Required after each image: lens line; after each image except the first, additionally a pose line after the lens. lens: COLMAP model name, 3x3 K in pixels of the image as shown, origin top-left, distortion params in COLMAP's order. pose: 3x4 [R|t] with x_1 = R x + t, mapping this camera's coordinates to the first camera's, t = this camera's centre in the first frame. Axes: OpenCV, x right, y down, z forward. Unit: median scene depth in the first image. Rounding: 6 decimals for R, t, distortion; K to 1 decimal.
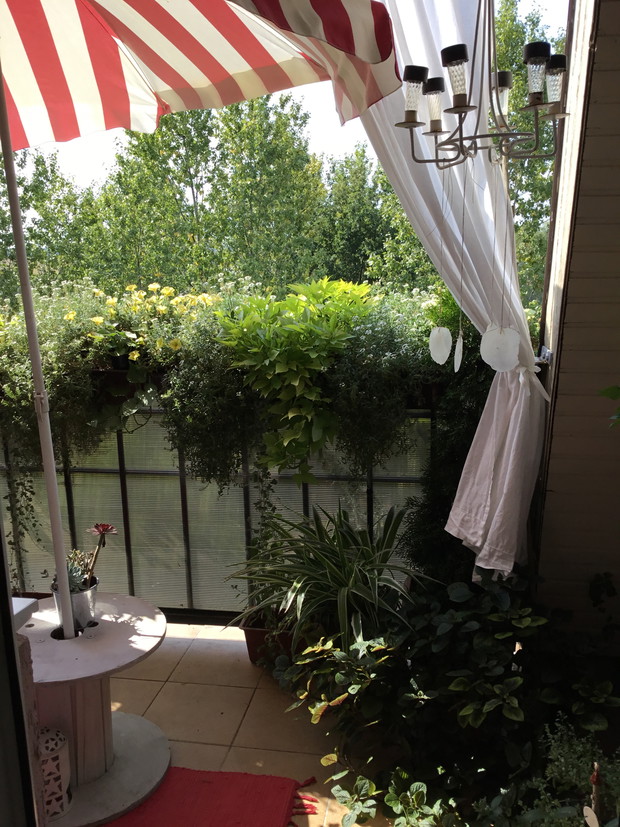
lens RADIAL K [[743.3, 0, 310.0], [0, 743.3, 413.5], [0, 0, 1]] dist [0.139887, -0.262716]
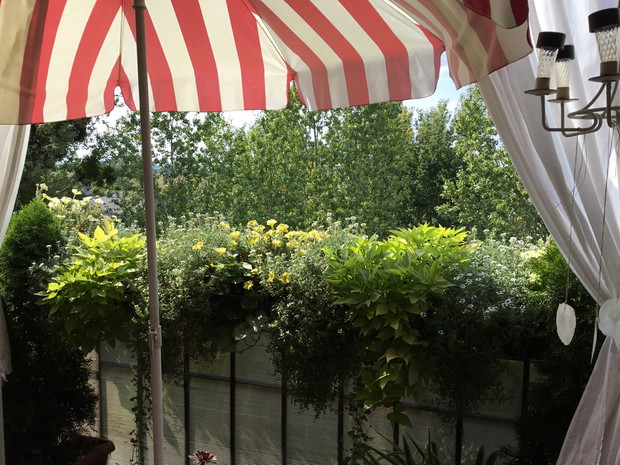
lens RADIAL K [[553.8, 0, 315.7], [0, 553.8, 233.0], [0, 0, 1]] dist [0.122737, -0.253119]
pose [[0.988879, 0.052422, -0.139176, -0.023121], [-0.066986, 0.992515, -0.102109, -0.070973], [0.132782, 0.110296, 0.984989, 0.176452]]
